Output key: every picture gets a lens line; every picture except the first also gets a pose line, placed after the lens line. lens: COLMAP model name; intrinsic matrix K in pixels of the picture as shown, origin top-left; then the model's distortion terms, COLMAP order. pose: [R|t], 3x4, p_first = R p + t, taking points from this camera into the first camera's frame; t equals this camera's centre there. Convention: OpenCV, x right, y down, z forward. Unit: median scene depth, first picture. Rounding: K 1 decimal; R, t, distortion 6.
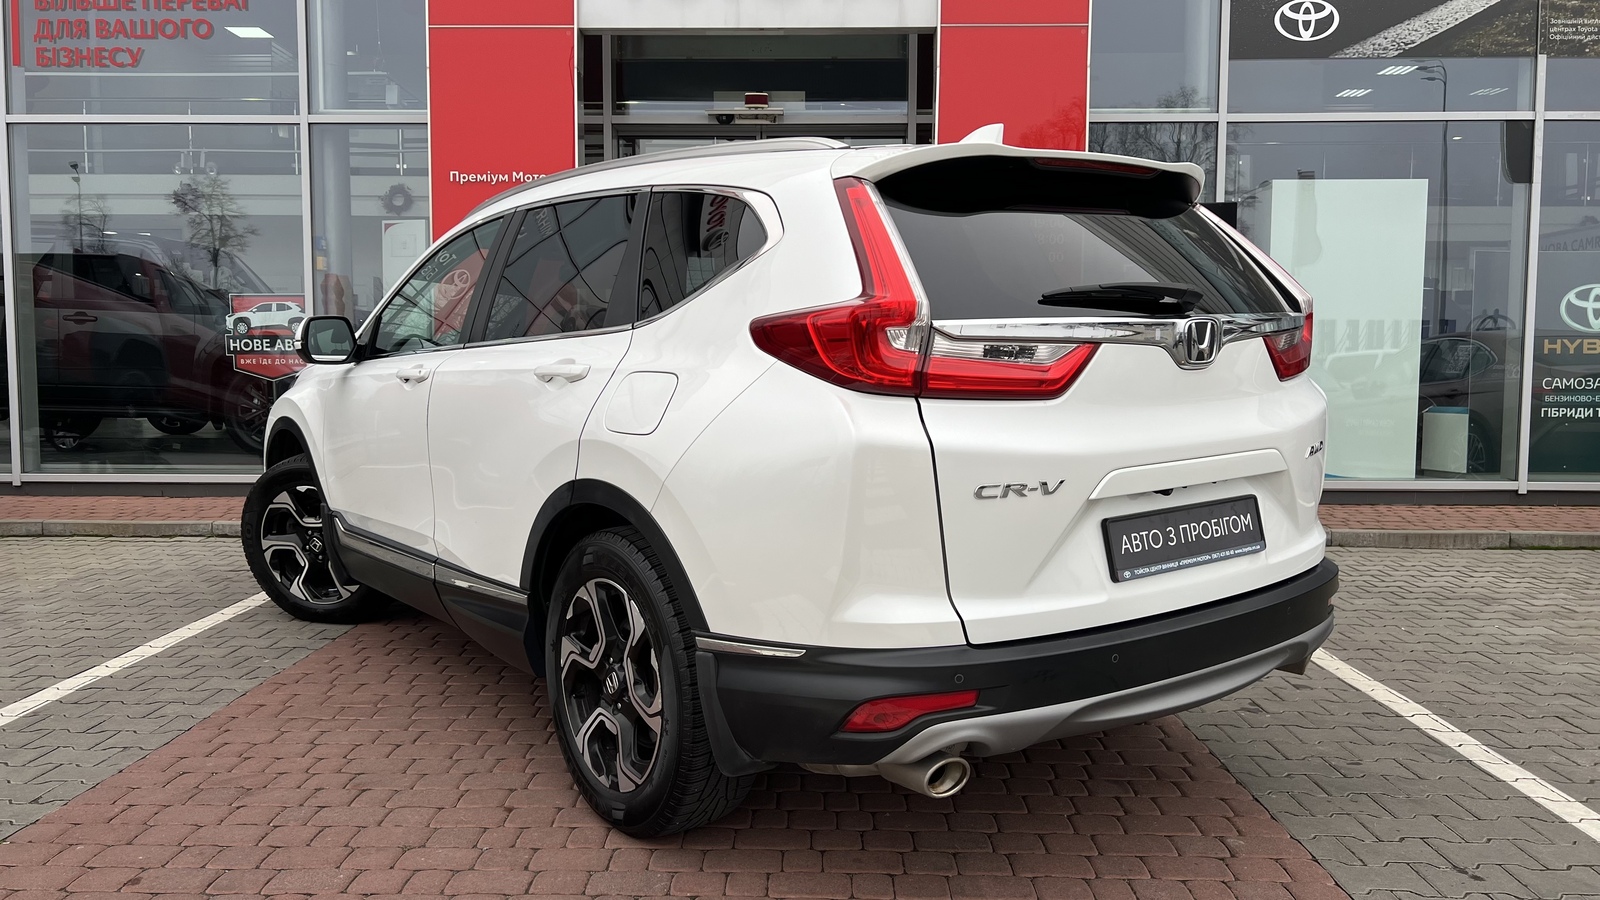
lens RADIAL K [[1232.4, 0, 777.7], [0, 1232.4, 454.2], [0, 0, 1]] dist [0.055915, -0.056445]
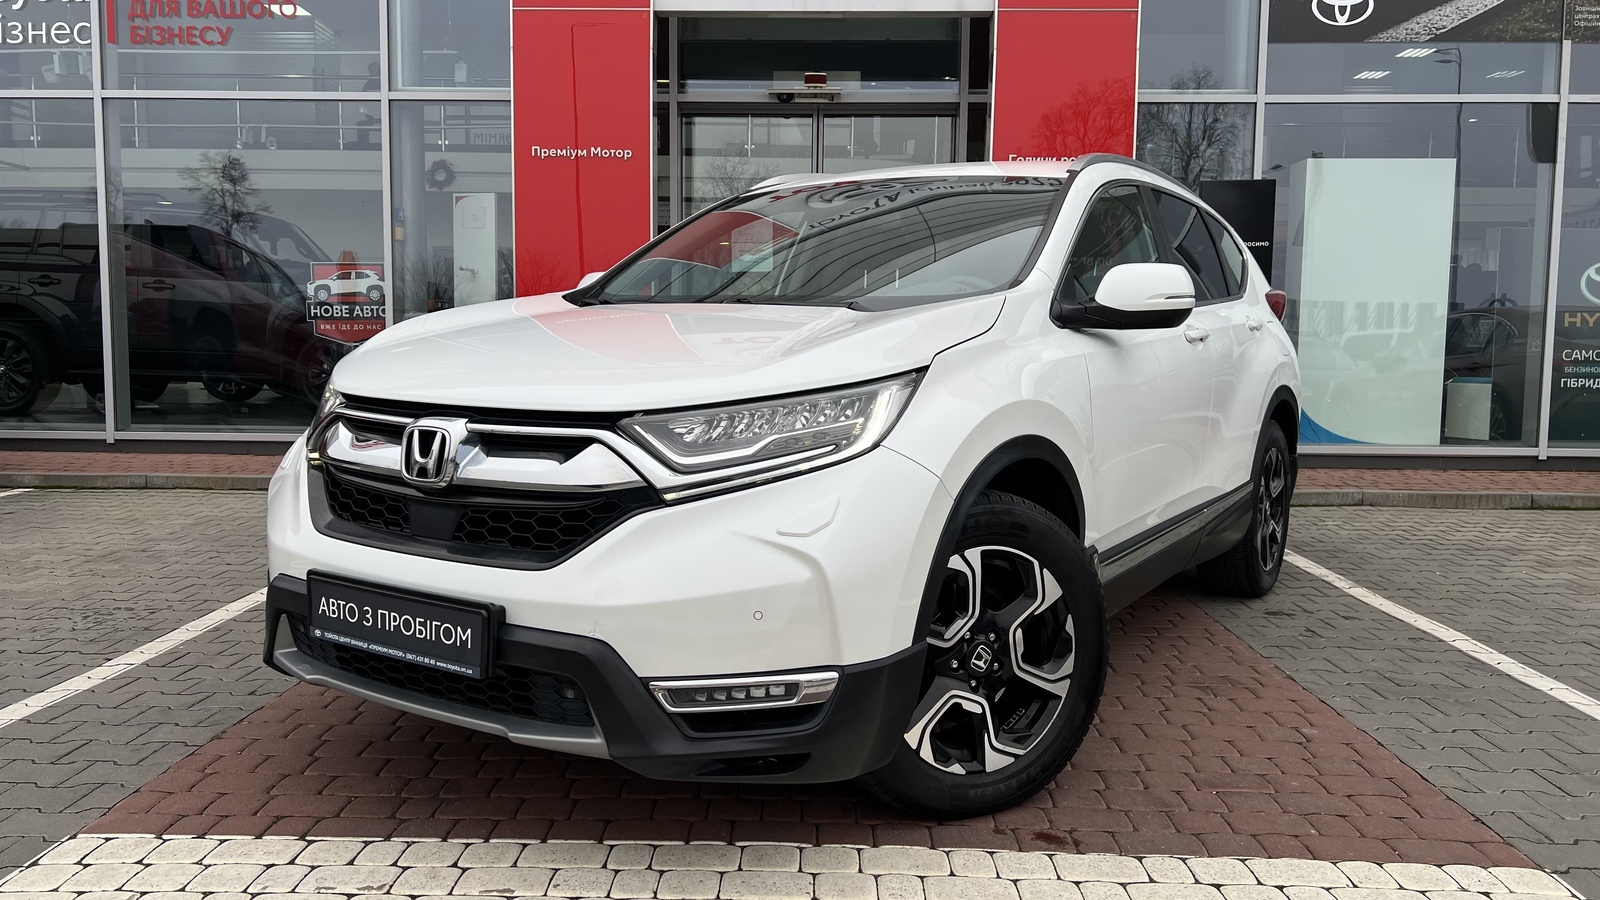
lens RADIAL K [[1232.4, 0, 778.4], [0, 1232.4, 447.2], [0, 0, 1]] dist [0.055915, -0.056445]
pose [[0.999972, 0.006554, -0.003691, -0.043479], [-0.006514, 0.999921, 0.010771, 0.014457], [0.003761, -0.010747, 0.999935, -0.053901]]
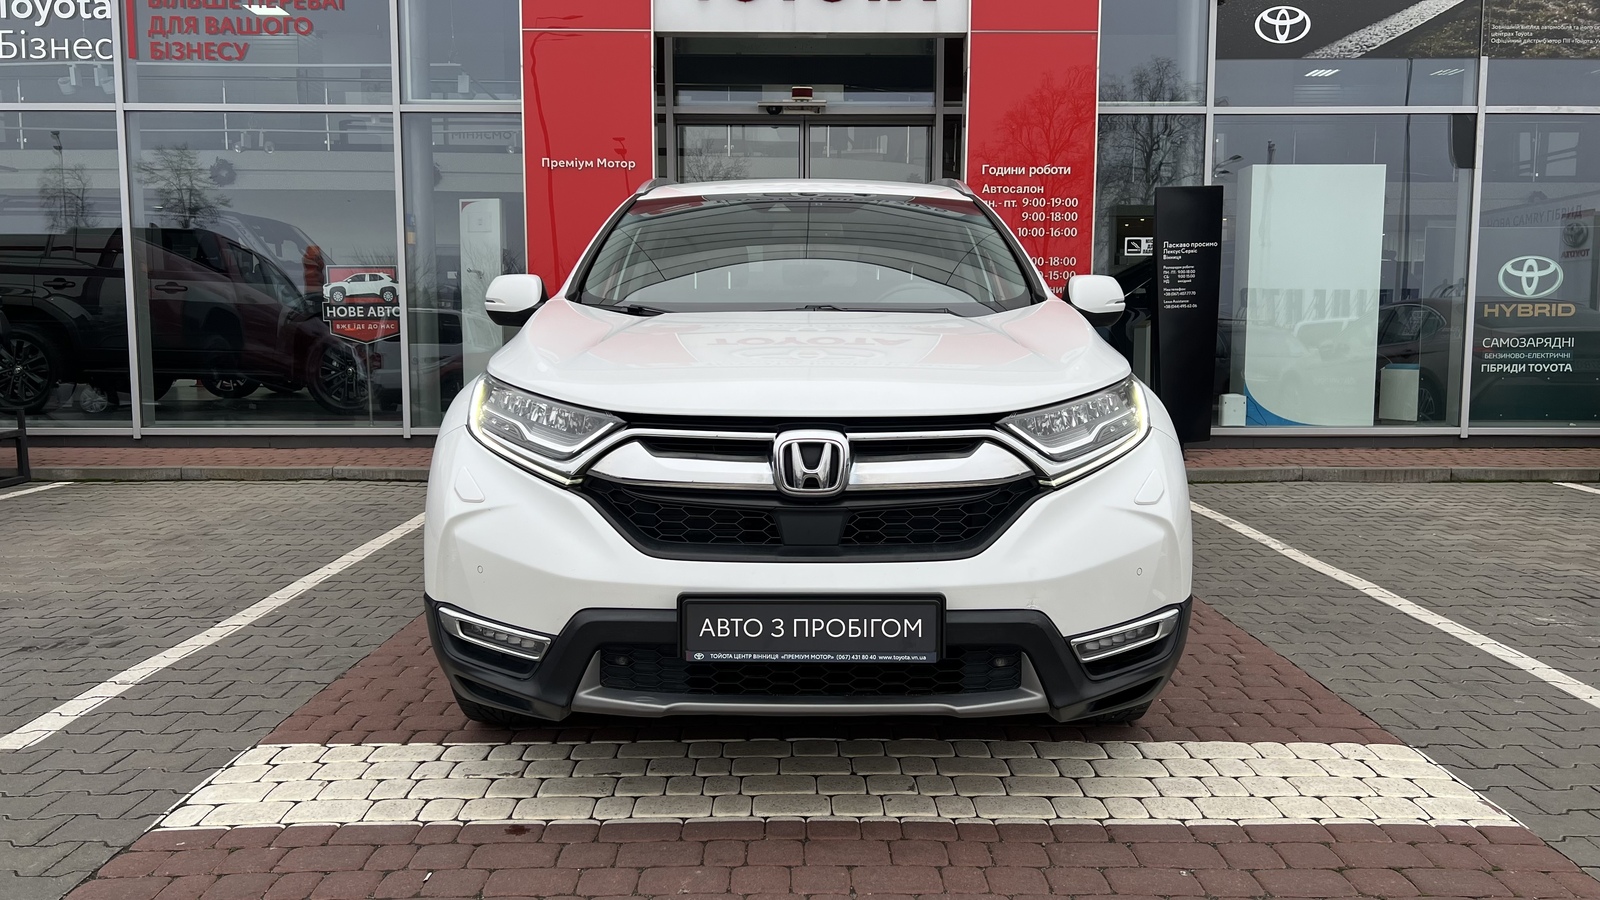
lens RADIAL K [[1232.4, 0, 796.1], [0, 1232.4, 455.5], [0, 0, 1]] dist [0.055915, -0.056445]
pose [[0.999365, -0.005936, 0.035128, -0.065351], [0.005080, 0.999690, 0.024391, 0.017021], [-0.035261, -0.024197, 0.999085, -0.137917]]
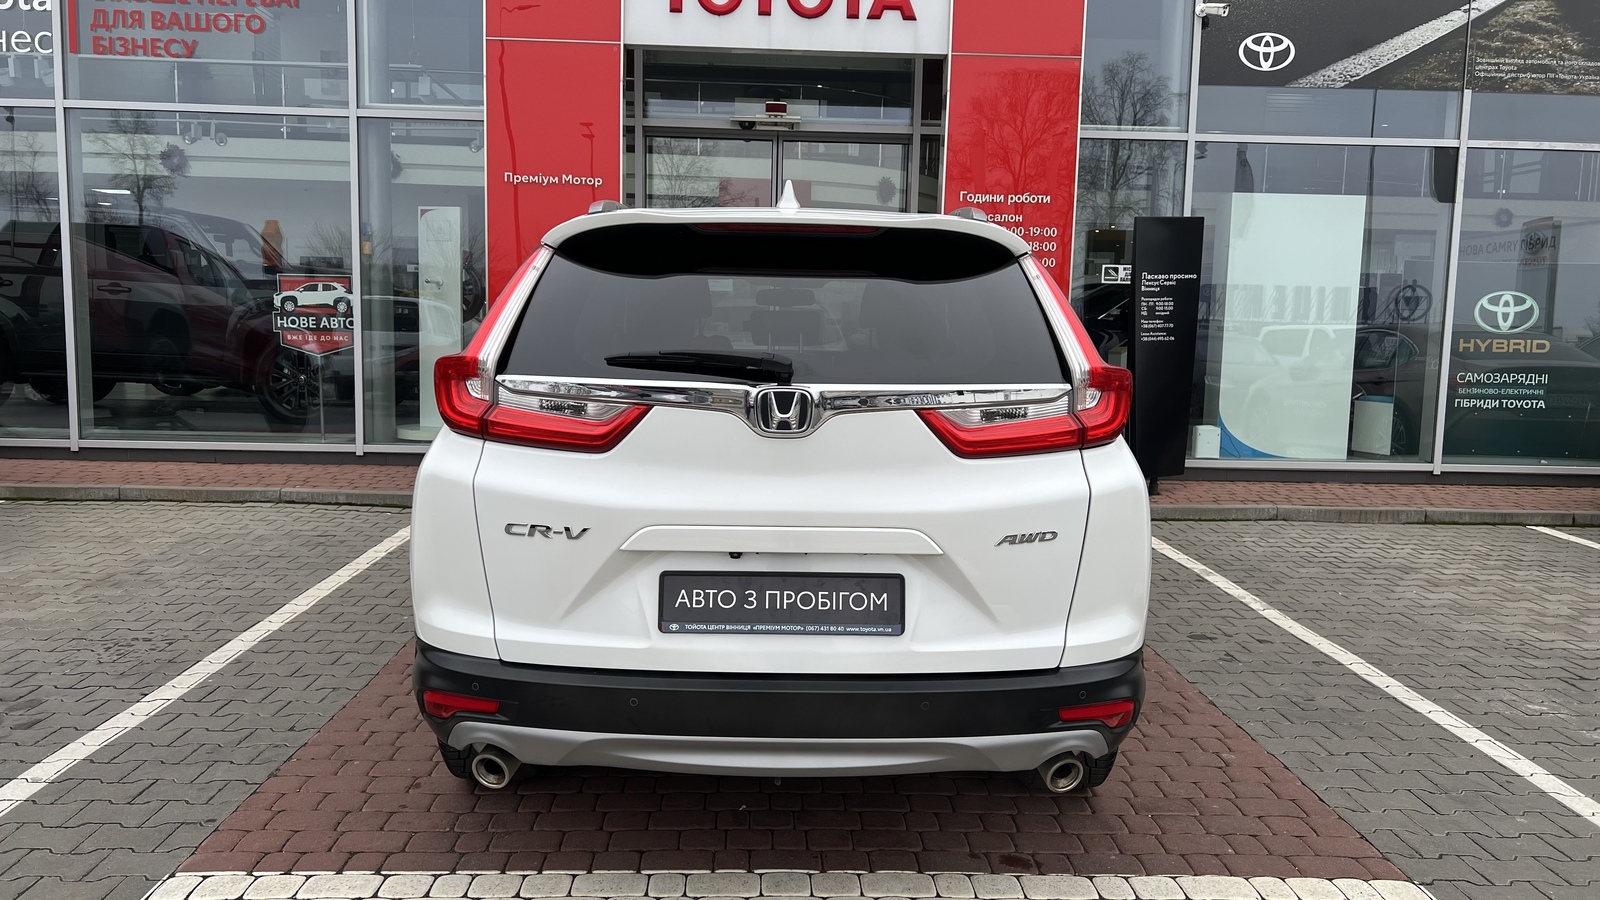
lens RADIAL K [[1232.4, 0, 796.6], [0, 1232.4, 458.4], [0, 0, 1]] dist [0.055915, -0.056445]
pose [[0.997787, 0.011615, 0.065467, -0.068365], [-0.014207, 0.999128, 0.039259, -0.020230], [-0.064954, -0.040102, 0.997082, -0.107137]]
